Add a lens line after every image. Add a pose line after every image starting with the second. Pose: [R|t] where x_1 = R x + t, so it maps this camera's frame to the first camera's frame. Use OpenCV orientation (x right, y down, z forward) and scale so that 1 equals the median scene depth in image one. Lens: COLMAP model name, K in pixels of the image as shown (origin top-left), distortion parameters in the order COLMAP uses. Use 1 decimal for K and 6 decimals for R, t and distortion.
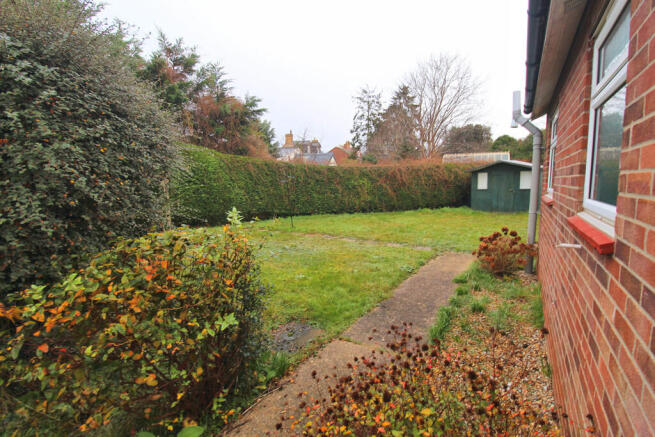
lens RADIAL K [[302.3, 0, 332.9], [0, 302.3, 213.5], [0, 0, 1]] dist [0.000873, -0.013518]
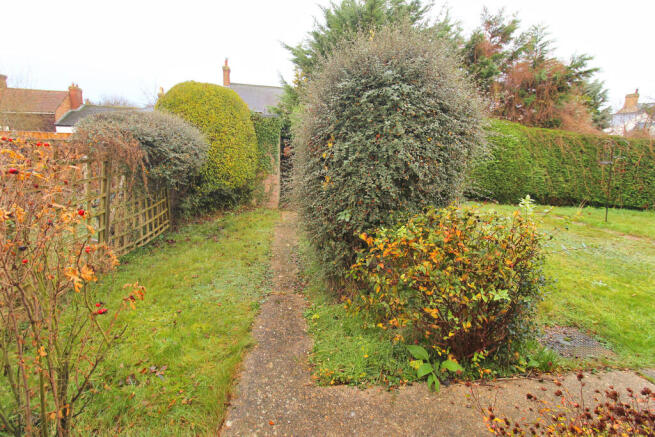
lens RADIAL K [[302.3, 0, 332.9], [0, 302.3, 213.5], [0, 0, 1]] dist [0.000873, -0.013518]
pose [[0.622333, 0.188265, -0.759775, 0.054623], [-0.118052, 0.982117, 0.146662, -0.030928], [0.773799, -0.001579, 0.633429, -0.179746]]
